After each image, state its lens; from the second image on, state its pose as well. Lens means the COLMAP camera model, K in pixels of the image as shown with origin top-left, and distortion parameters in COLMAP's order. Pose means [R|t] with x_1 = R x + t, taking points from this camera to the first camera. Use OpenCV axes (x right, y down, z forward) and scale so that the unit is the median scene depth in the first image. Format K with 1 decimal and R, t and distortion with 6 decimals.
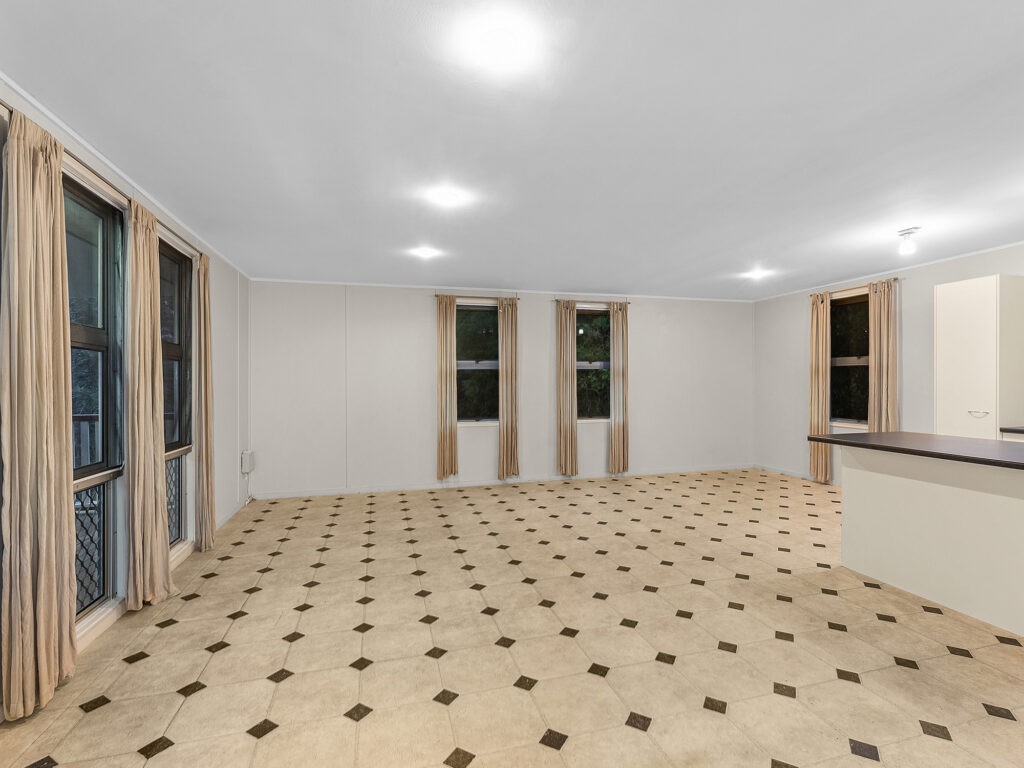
lens RADIAL K [[482.4, 0, 512.0], [0, 482.4, 384.0], [0, 0, 1]] dist [0.002957, 0.000149]
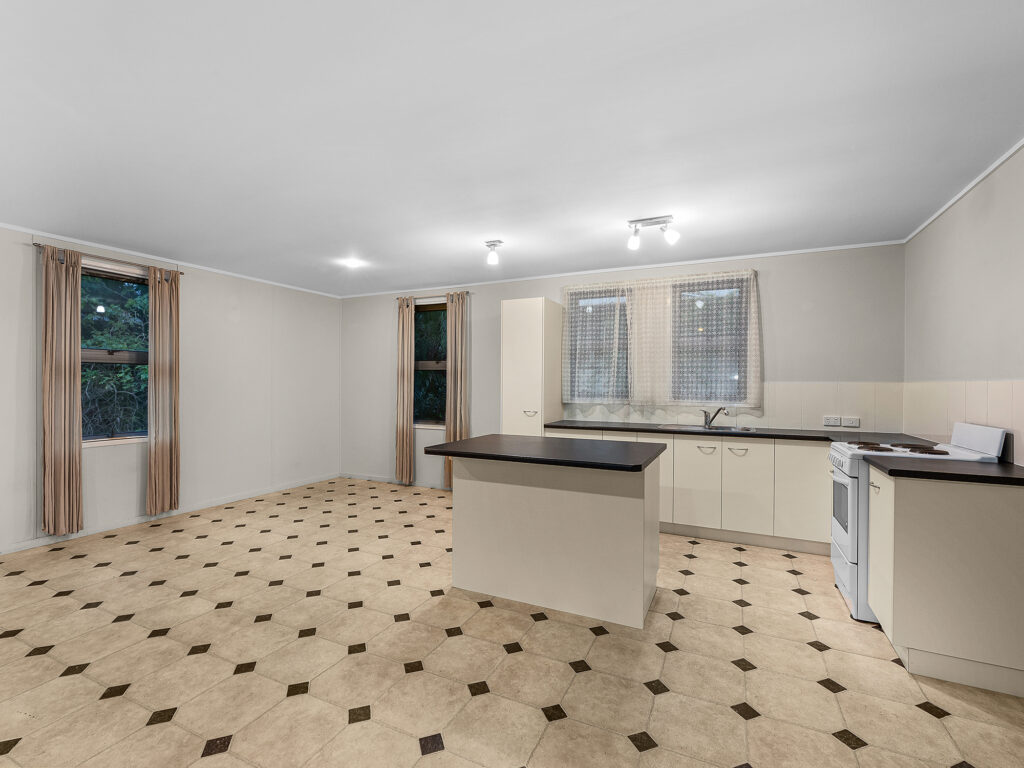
lens RADIAL K [[467.7, 0, 512.0], [0, 467.7, 384.0], [0, 0, 1]] dist [-0.004782, 0.000382]
pose [[0.659695, 0.007412, 0.751497, 0.059353], [-0.004550, 0.999972, -0.005868, -0.001812], [-0.751520, 0.000452, 0.659710, 0.221911]]
